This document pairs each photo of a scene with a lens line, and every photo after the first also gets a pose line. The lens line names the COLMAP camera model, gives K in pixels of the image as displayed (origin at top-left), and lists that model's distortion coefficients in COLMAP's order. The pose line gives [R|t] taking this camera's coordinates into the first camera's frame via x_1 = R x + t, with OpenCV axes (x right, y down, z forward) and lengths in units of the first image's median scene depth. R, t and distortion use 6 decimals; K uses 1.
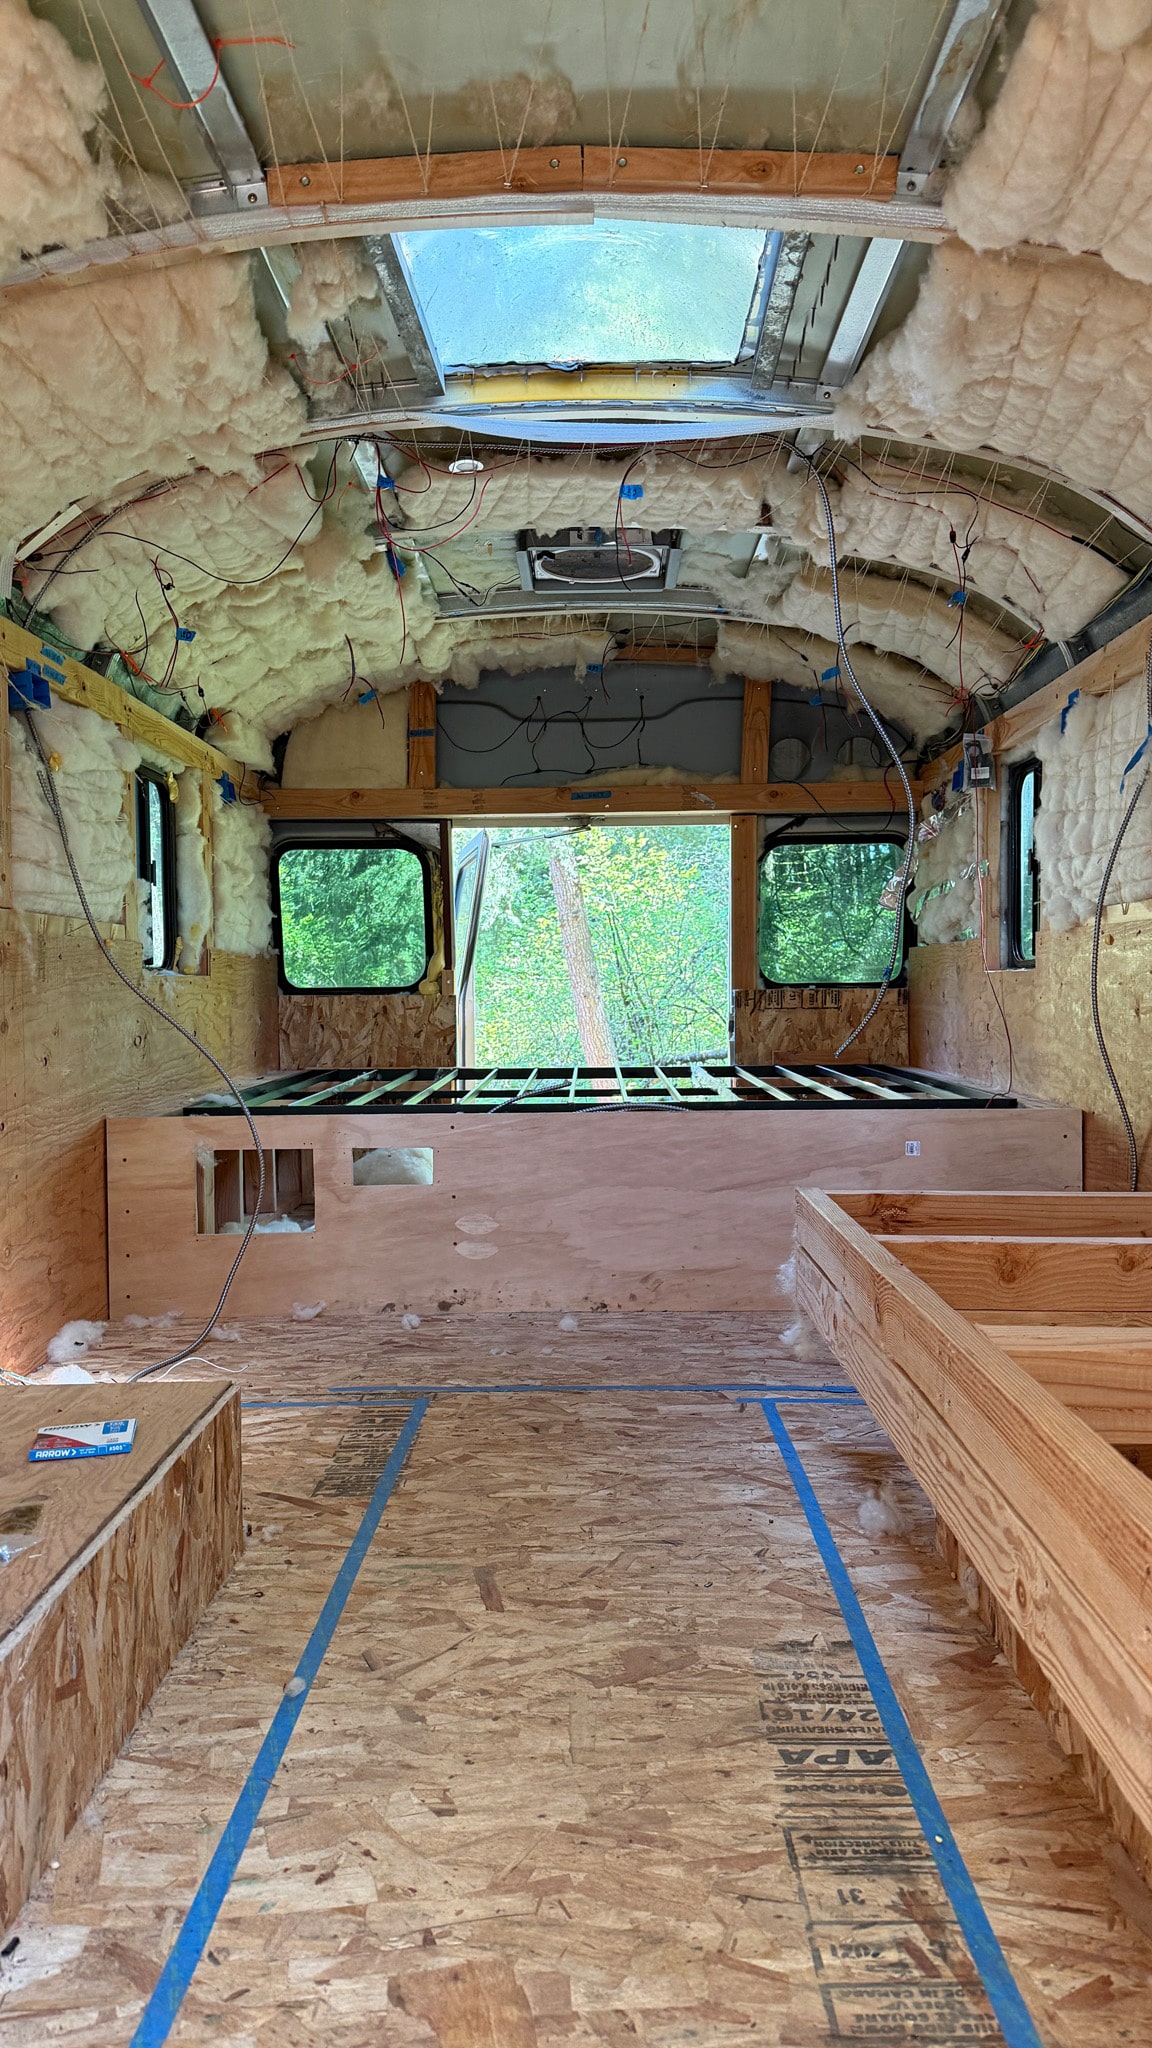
lens RADIAL K [[1426.2, 0, 576.0], [0, 1426.2, 1024.0], [0, 0, 1]] dist [0.173387, -0.312613]
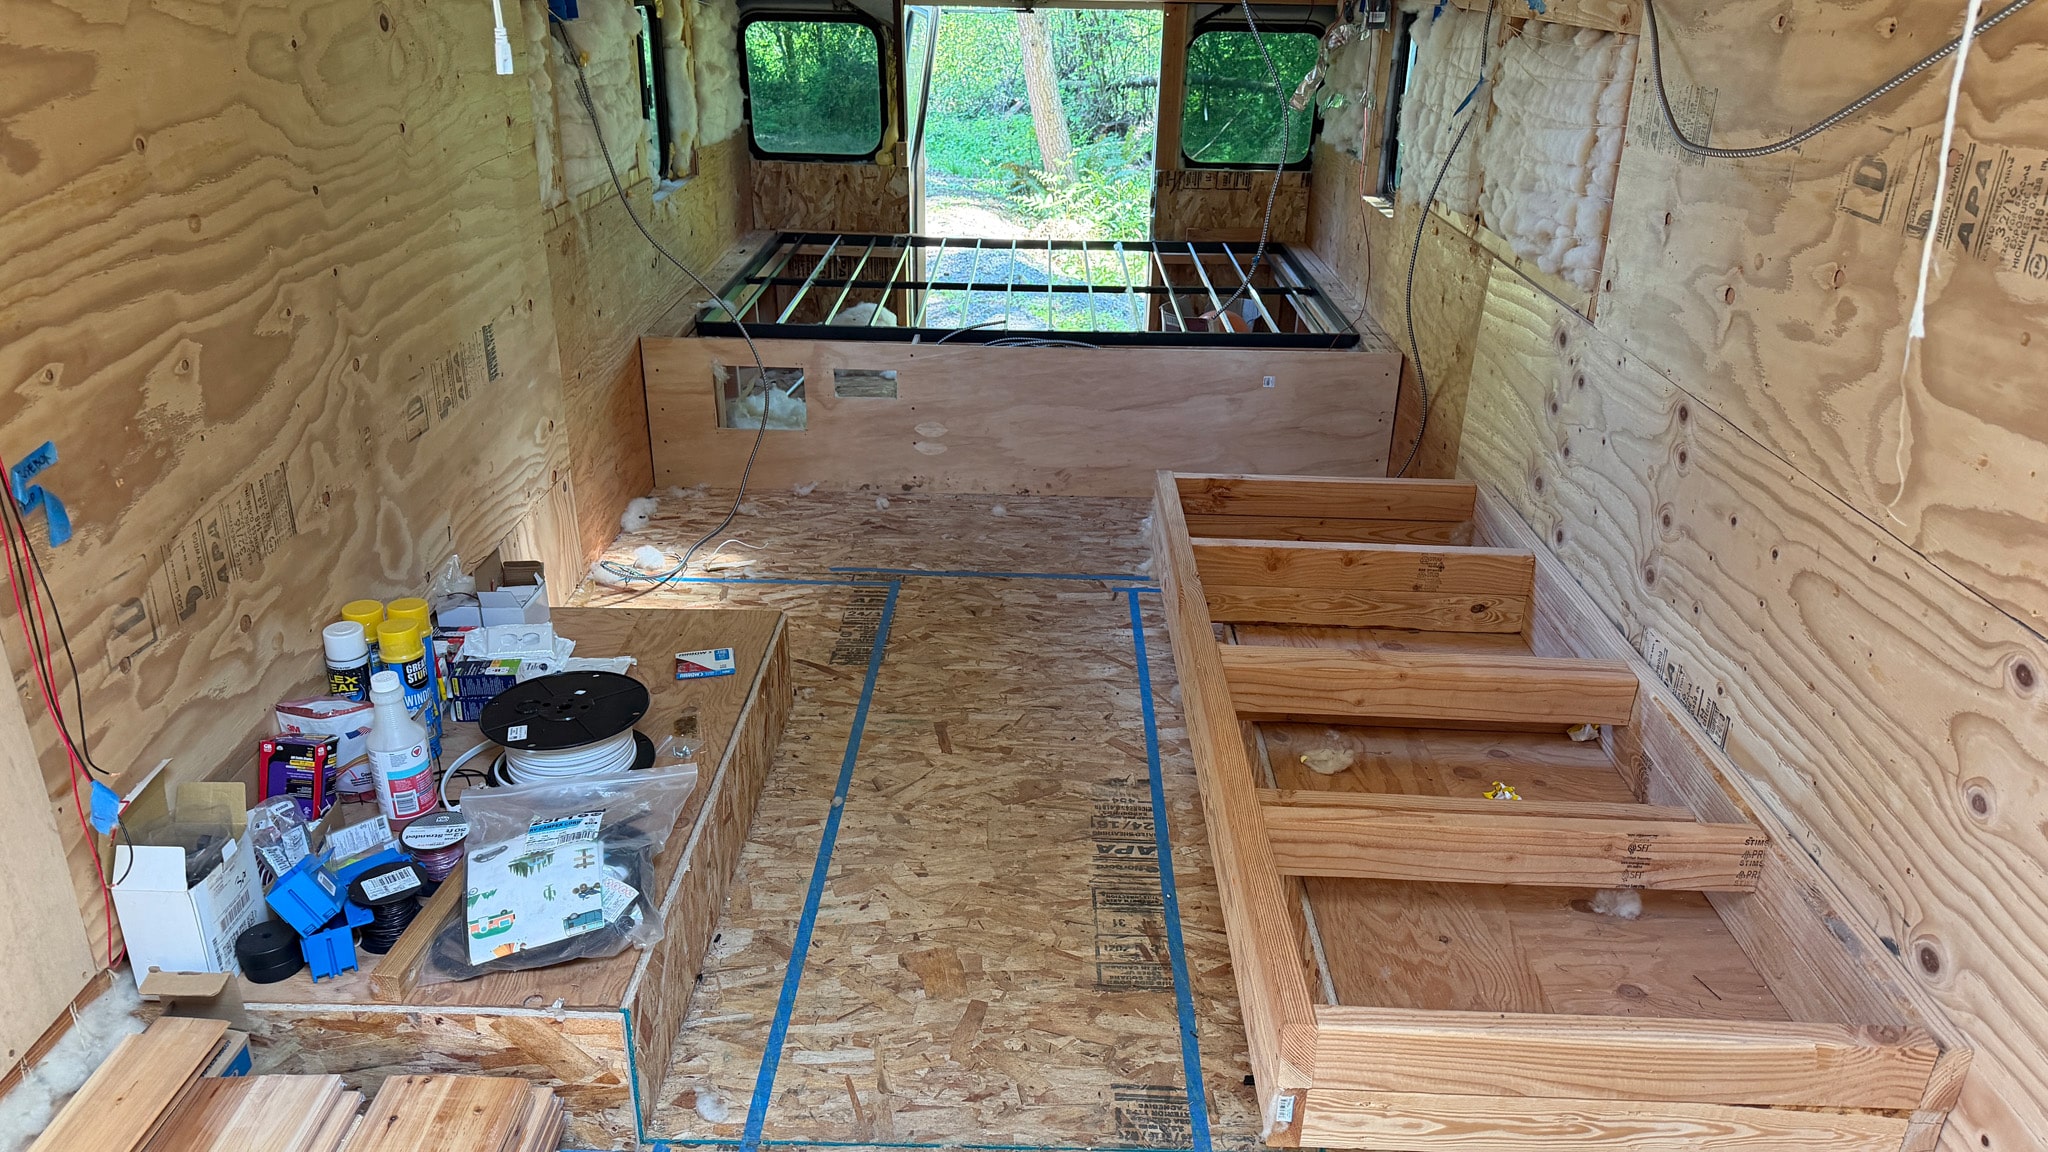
lens RADIAL K [[1426.2, 0, 1024.0], [0, 1426.2, 576.0], [0, 0, 1]] dist [0.173387, -0.312613]
pose [[0.999614, 0.026605, 0.008048, 0.012381], [-0.027692, 0.928118, 0.371255, -0.324808], [0.002408, -0.371334, 0.928496, -0.378659]]
